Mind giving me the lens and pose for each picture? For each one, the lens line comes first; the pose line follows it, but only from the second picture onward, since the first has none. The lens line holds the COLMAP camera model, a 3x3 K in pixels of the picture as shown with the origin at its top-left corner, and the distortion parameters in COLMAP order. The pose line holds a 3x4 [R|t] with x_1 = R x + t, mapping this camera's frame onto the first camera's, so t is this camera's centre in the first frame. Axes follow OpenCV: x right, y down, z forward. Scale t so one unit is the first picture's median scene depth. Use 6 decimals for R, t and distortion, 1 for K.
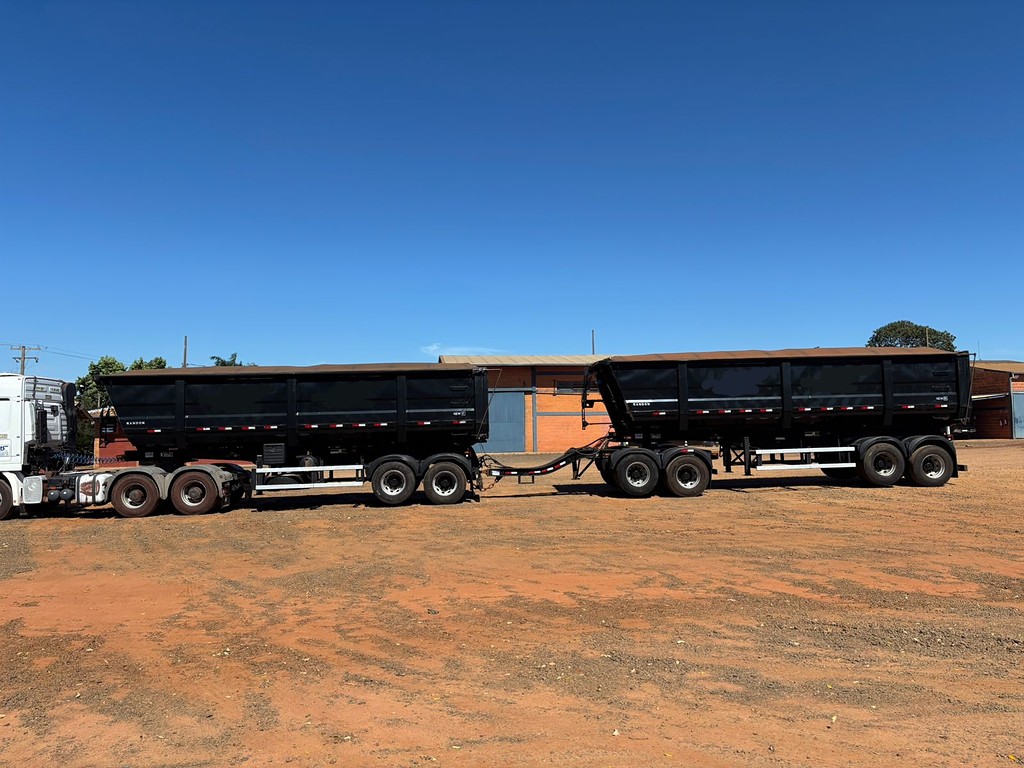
lens RADIAL K [[775.1, 0, 512.0], [0, 775.1, 384.0], [0, 0, 1]] dist [0.087689, -0.100577]
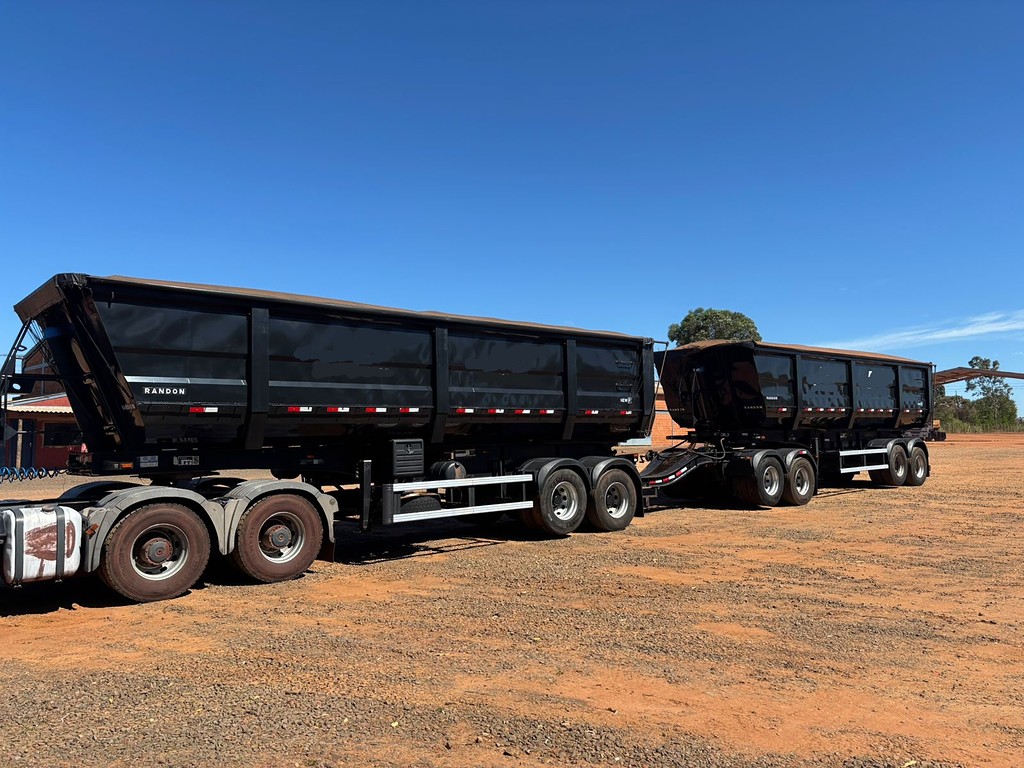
lens RADIAL K [[775.1, 0, 512.0], [0, 775.1, 384.0], [0, 0, 1]] dist [0.087689, -0.100577]
pose [[0.783626, 0.053445, 0.618930, -0.598298], [-0.042747, 0.998570, -0.032106, 0.051304], [-0.619761, -0.001299, 0.784790, 0.514572]]
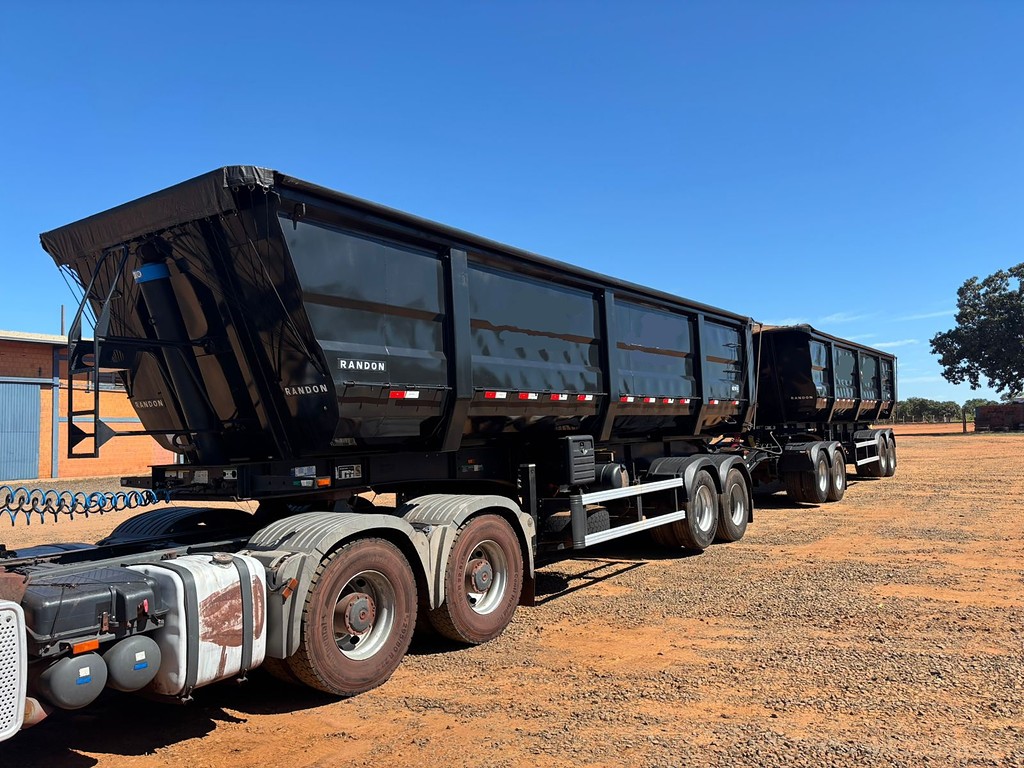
lens RADIAL K [[775.1, 0, 512.0], [0, 775.1, 384.0], [0, 0, 1]] dist [0.087689, -0.100577]
pose [[0.618288, 0.051335, 0.784273, -0.668429], [-0.029655, 0.998678, -0.041990, 0.066941], [-0.785392, 0.002704, 0.618993, 0.768309]]
